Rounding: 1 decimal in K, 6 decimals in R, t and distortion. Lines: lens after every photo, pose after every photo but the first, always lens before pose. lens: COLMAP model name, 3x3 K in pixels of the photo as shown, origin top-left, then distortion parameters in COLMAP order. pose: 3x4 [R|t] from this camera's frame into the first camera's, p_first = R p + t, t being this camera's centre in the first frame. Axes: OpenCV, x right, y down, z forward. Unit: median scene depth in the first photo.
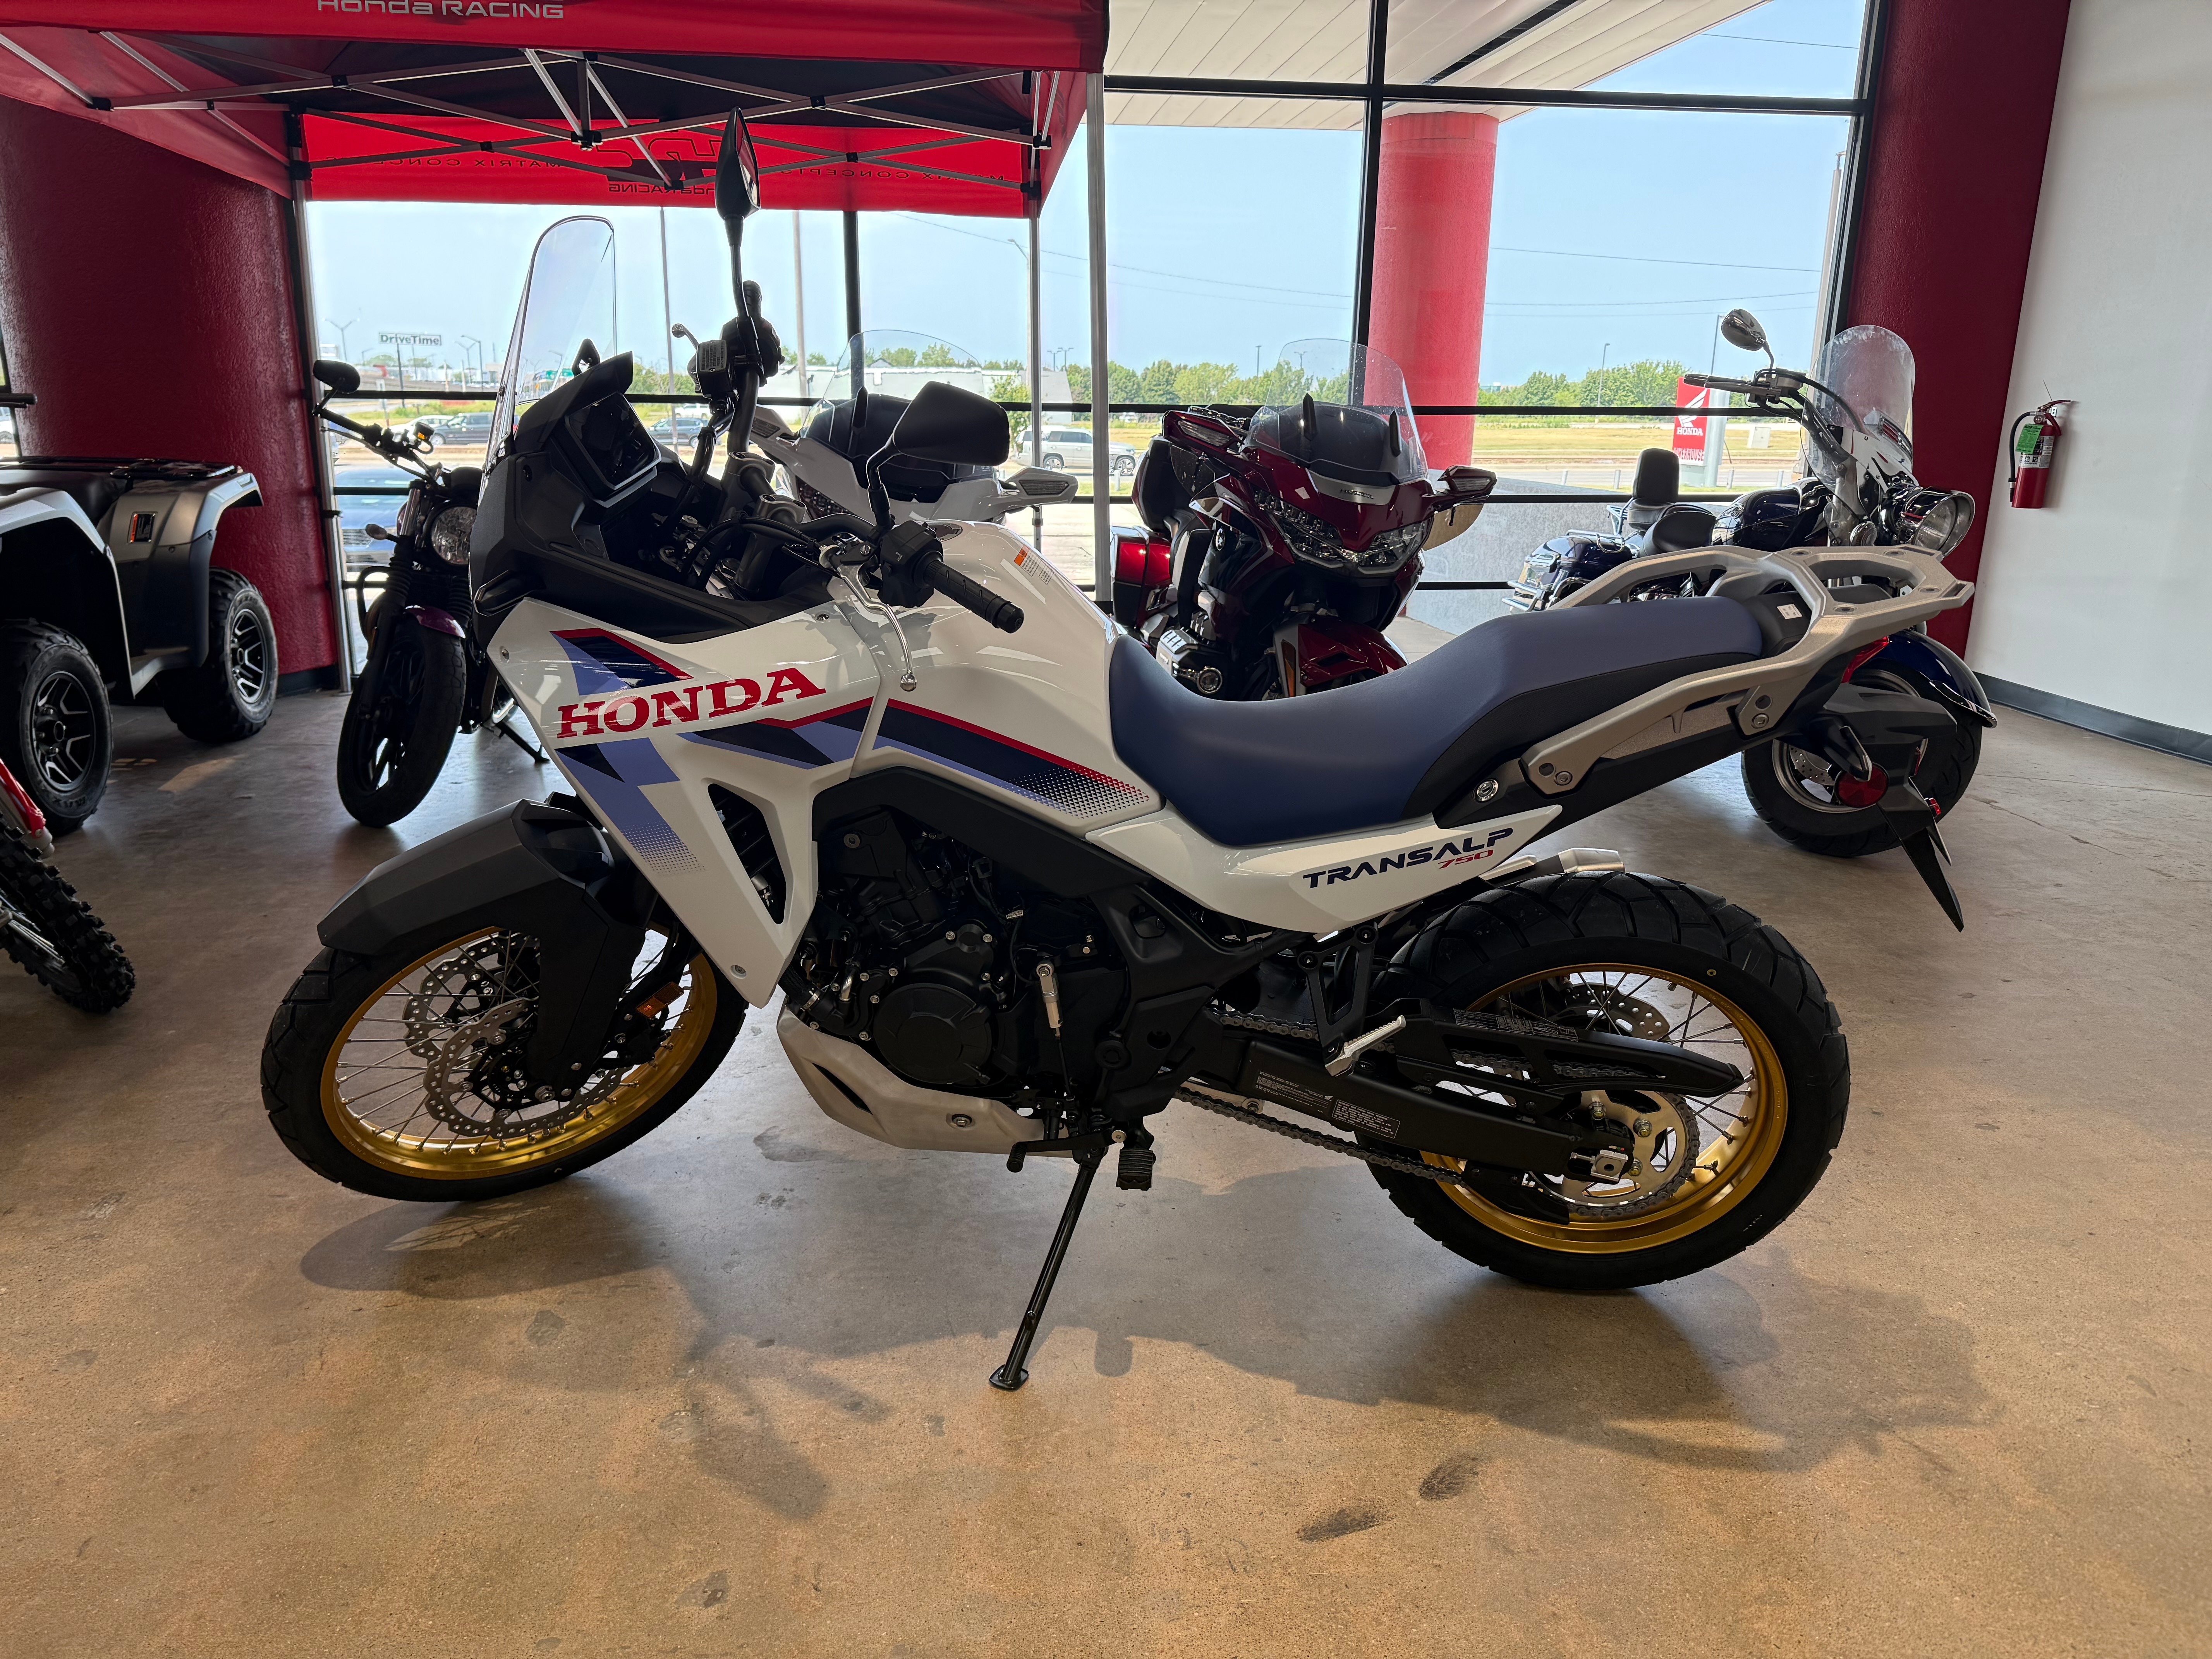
lens RADIAL K [[1570.9, 0, 1096.7], [0, 1570.9, 817.7], [0, 0, 1]] dist [0.036221, -0.042874]
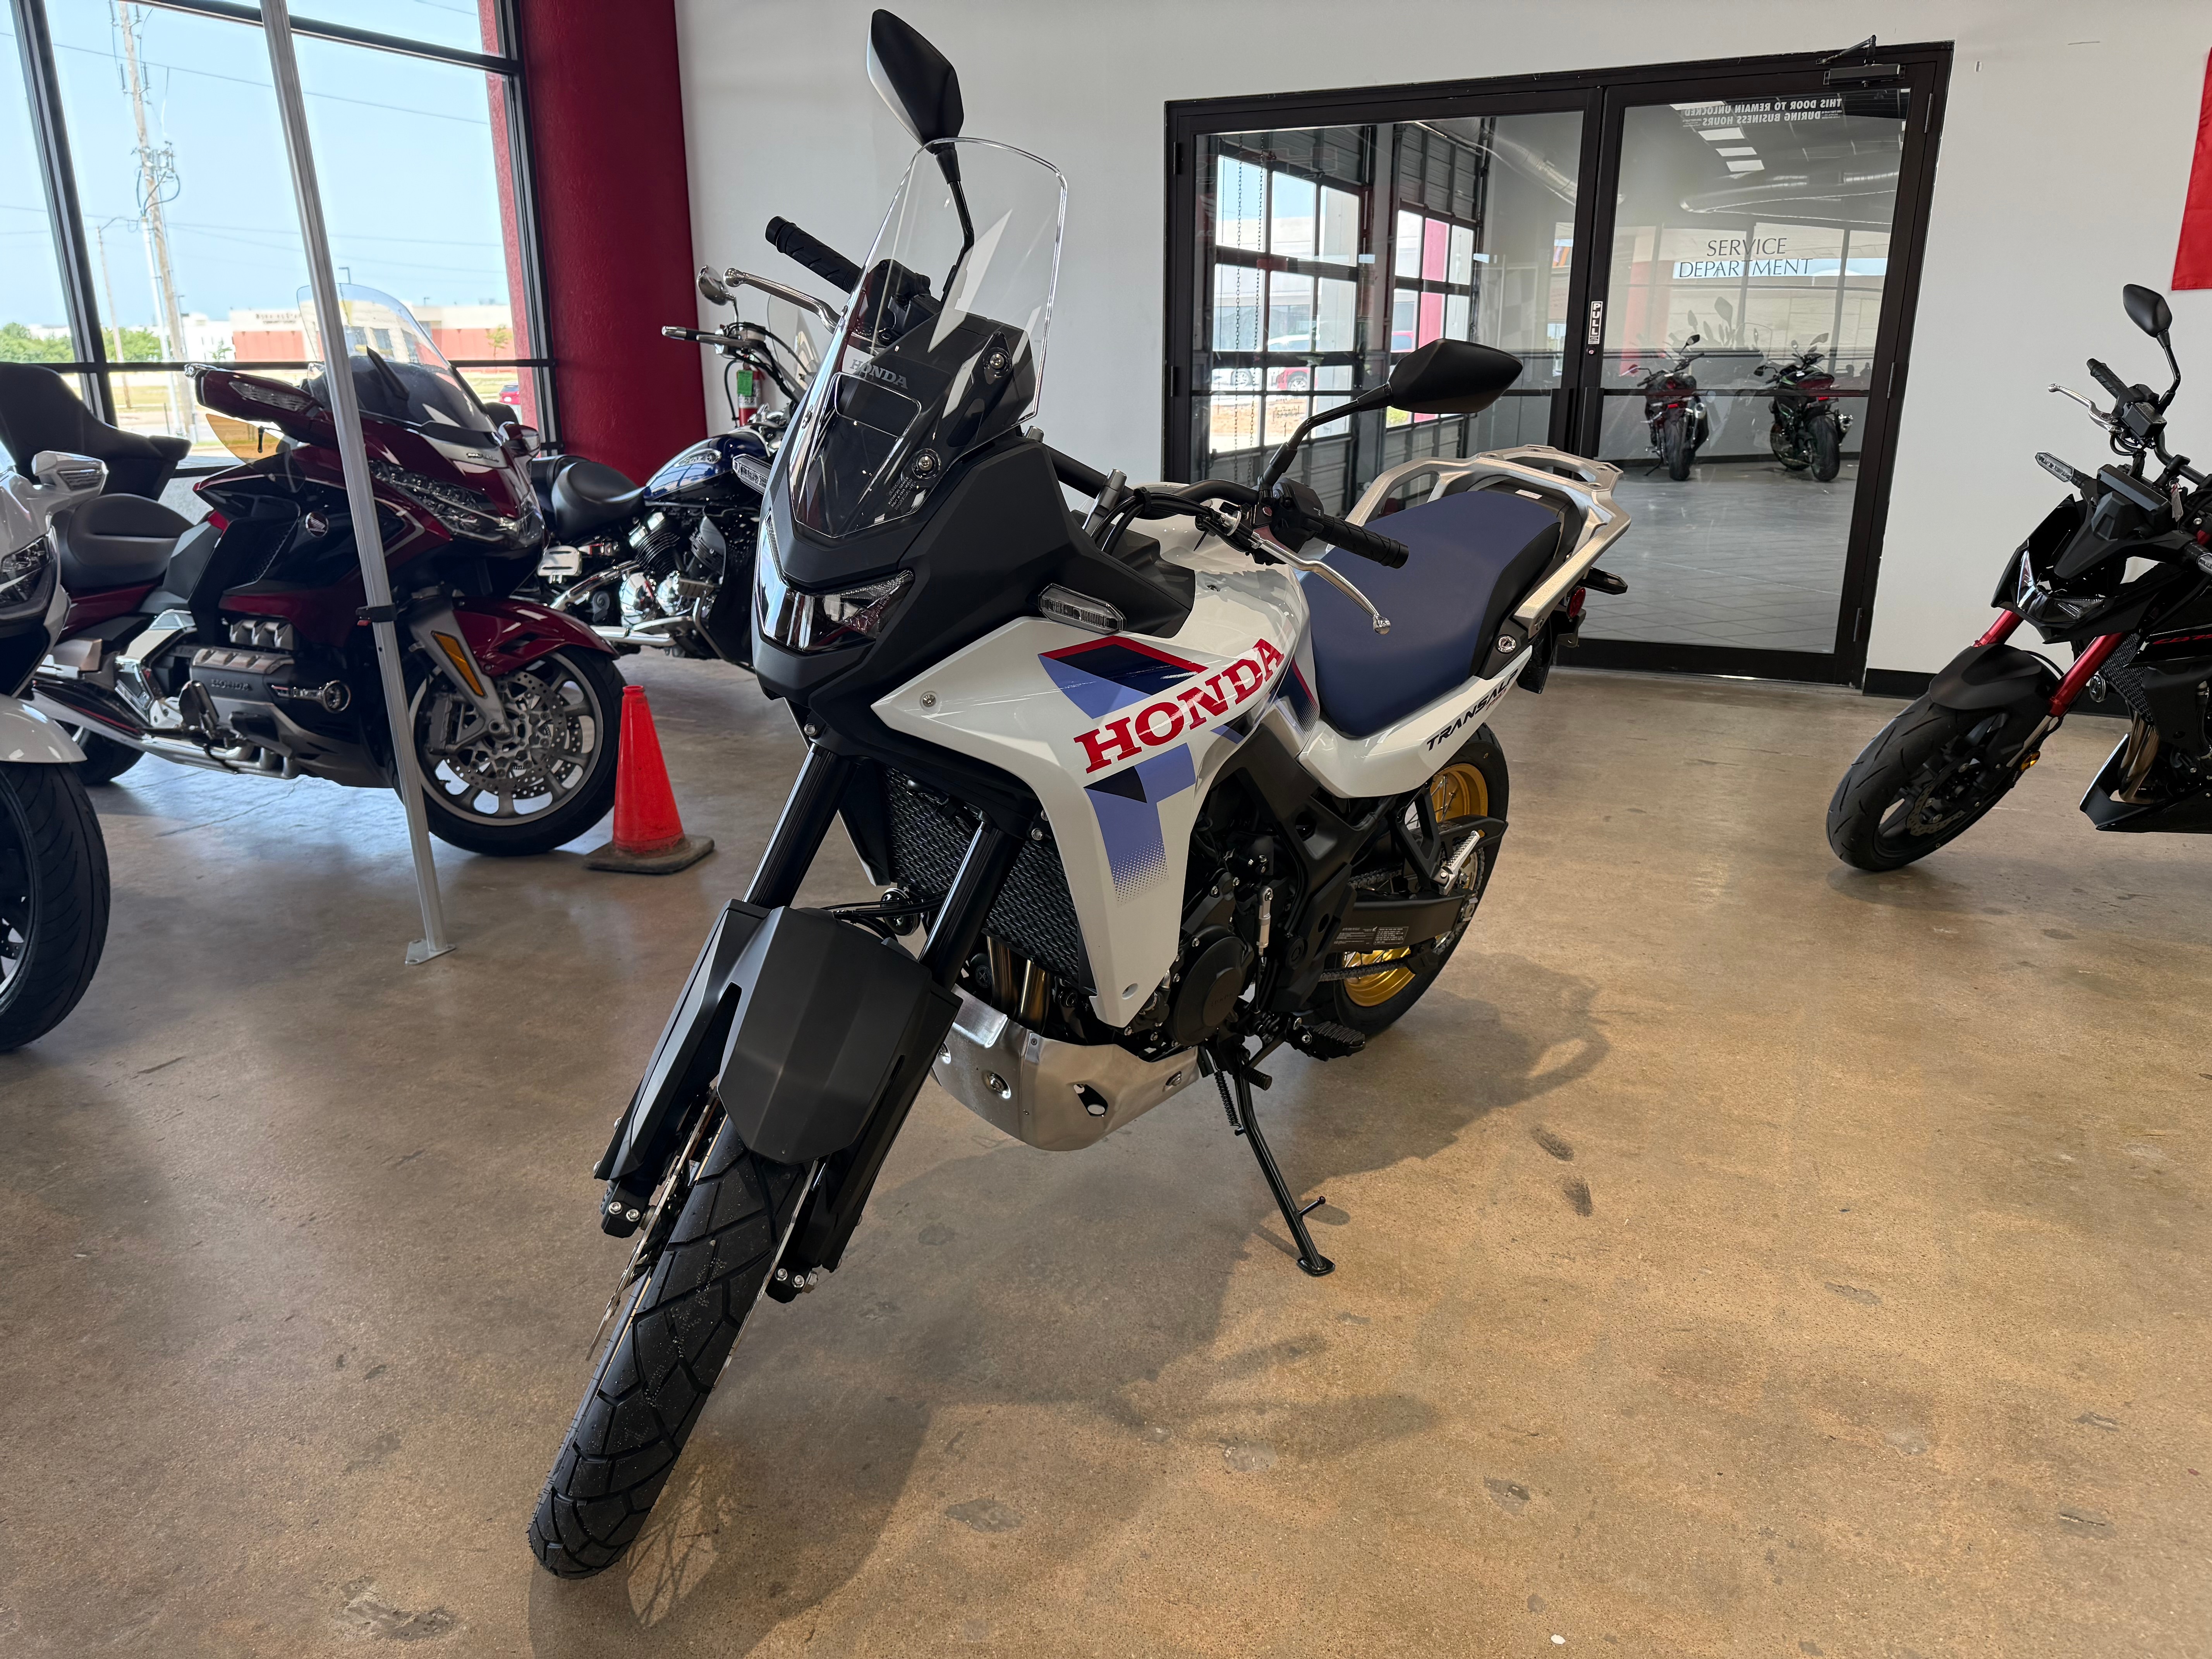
lens RADIAL K [[1565.2, 0, 1101.4], [0, 1565.2, 825.3], [0, 0, 1]] dist [0.051443, -0.058876]
pose [[0.522464, -0.256842, 0.813058, -0.964789], [0.228071, 0.960905, 0.156990, -0.144451], [-0.821593, 0.103413, 0.560616, 0.498642]]
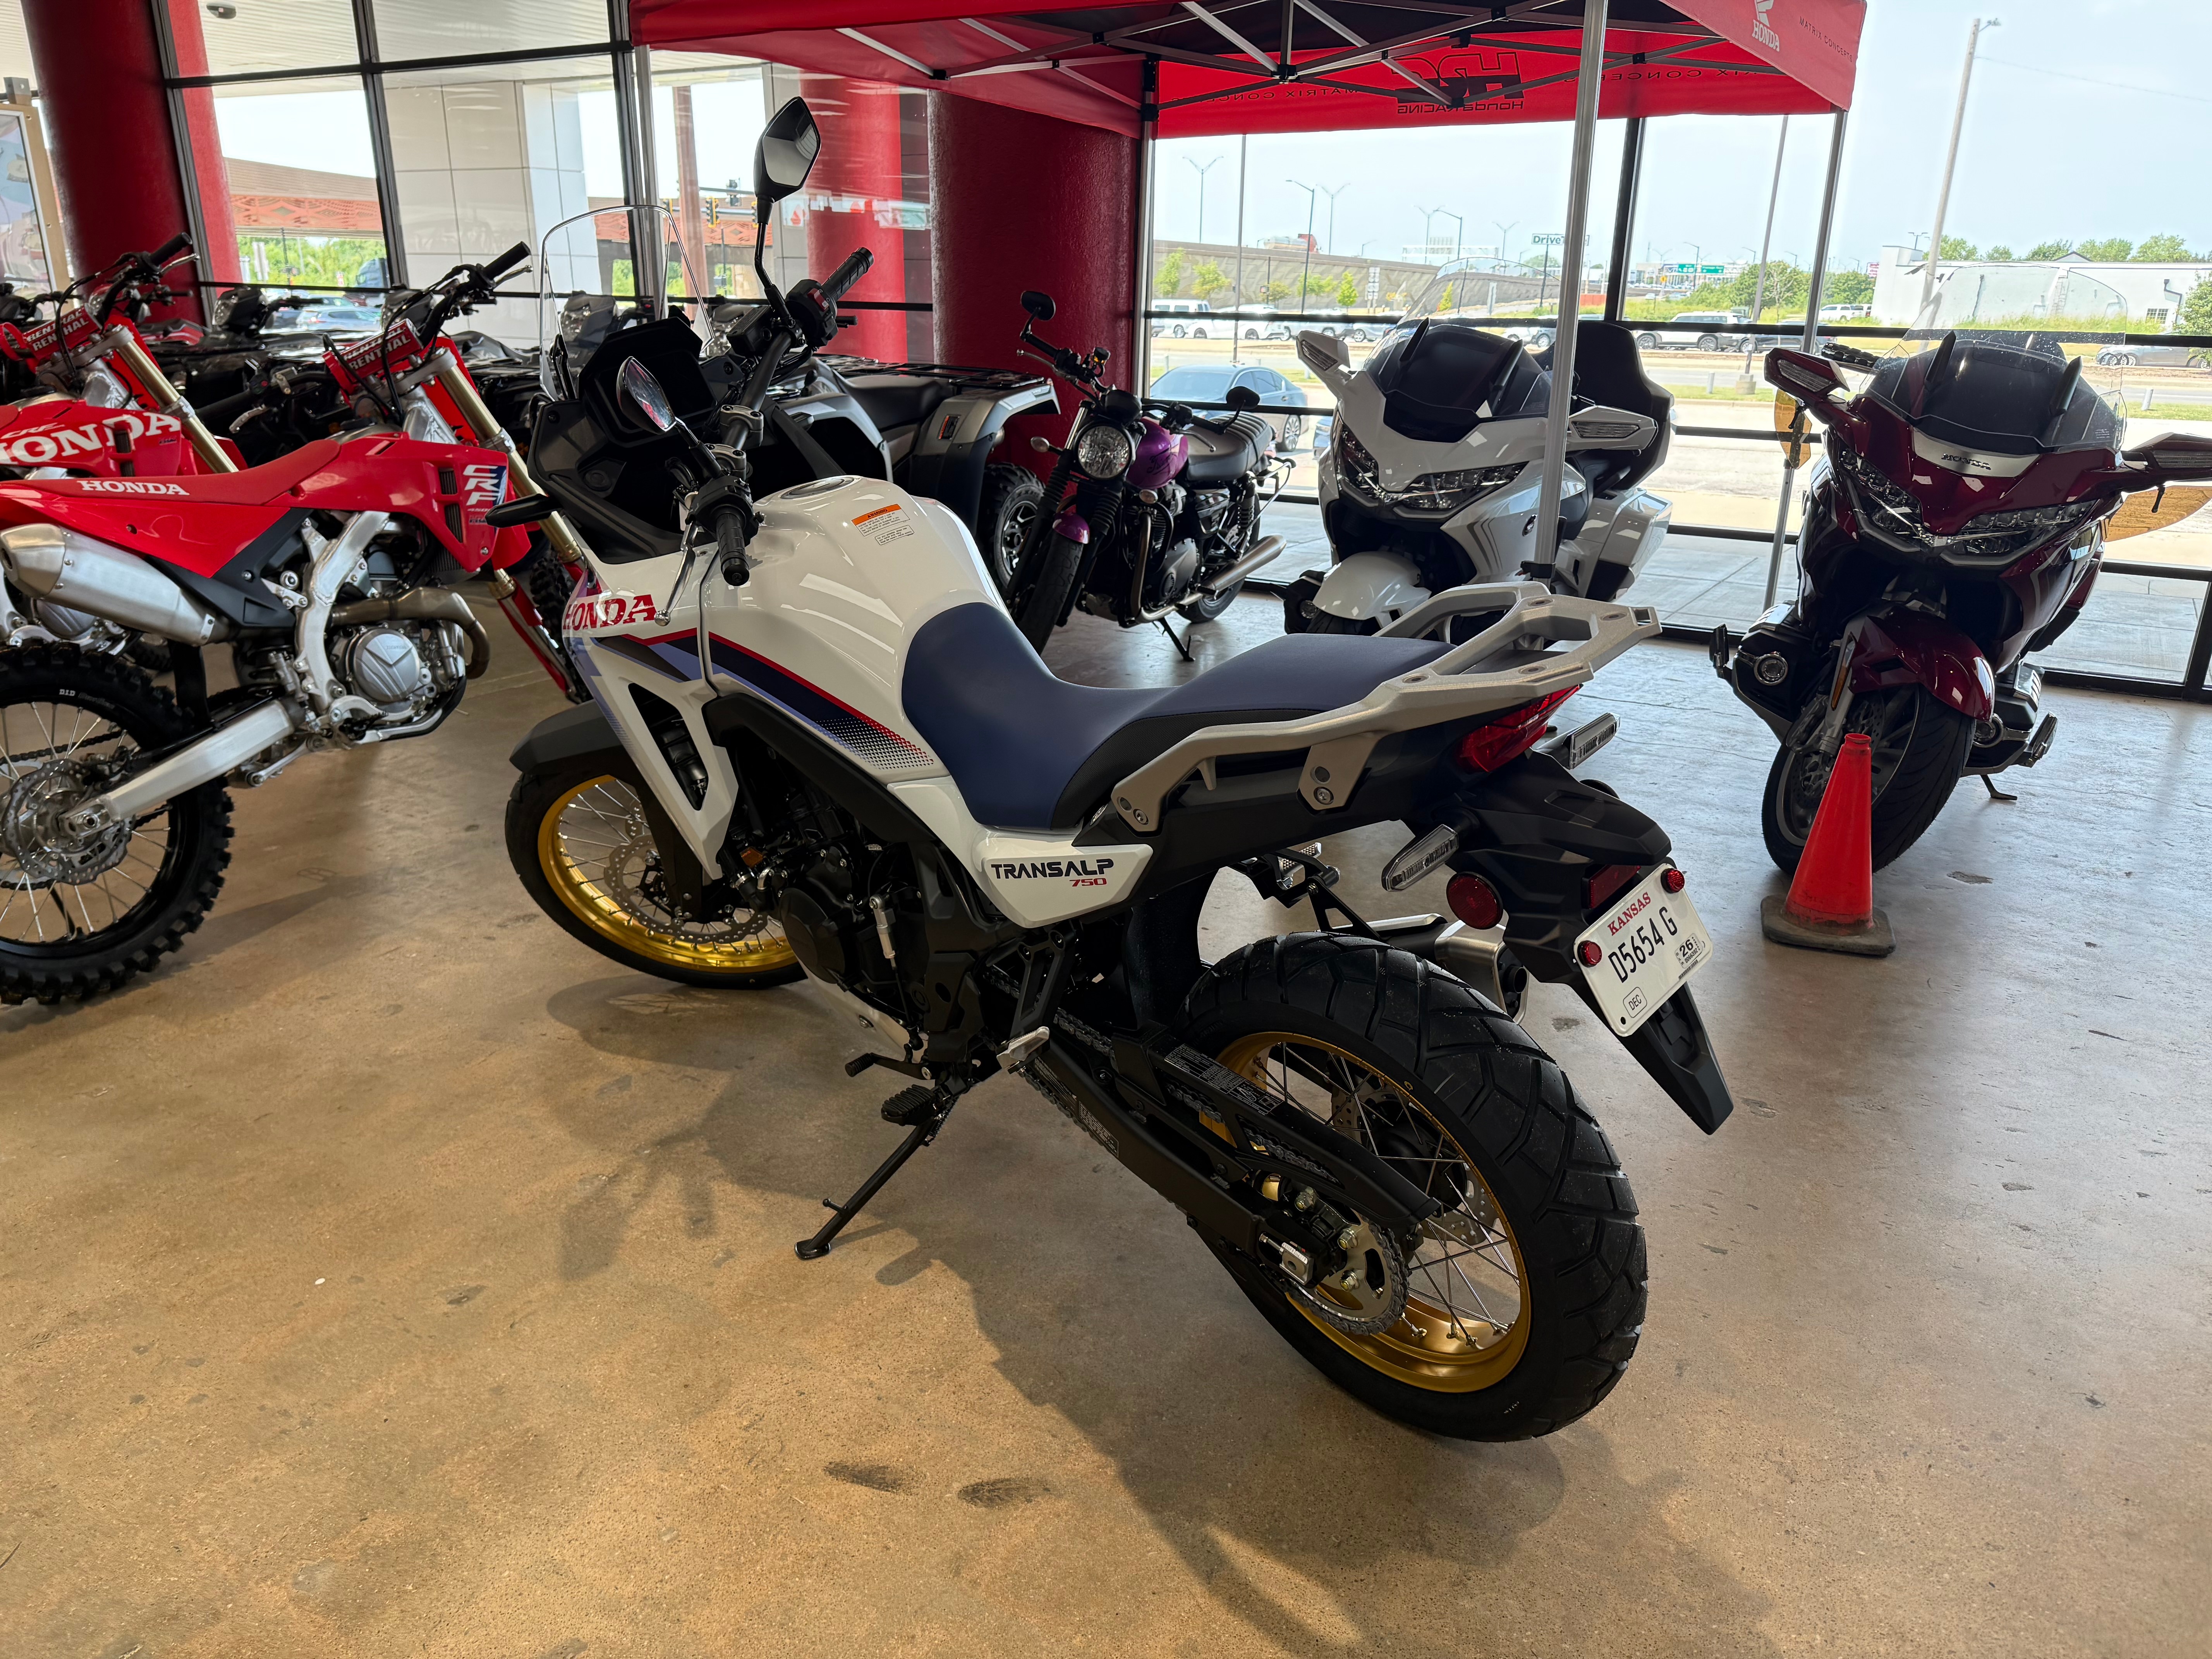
lens RADIAL K [[1565.2, 0, 1101.4], [0, 1565.2, 825.3], [0, 0, 1]] dist [0.051443, -0.058876]
pose [[0.785118, 0.204315, -0.584675, 0.721032], [-0.167695, 0.978885, 0.116885, -0.109010], [0.596211, 0.006278, 0.802803, 0.229888]]
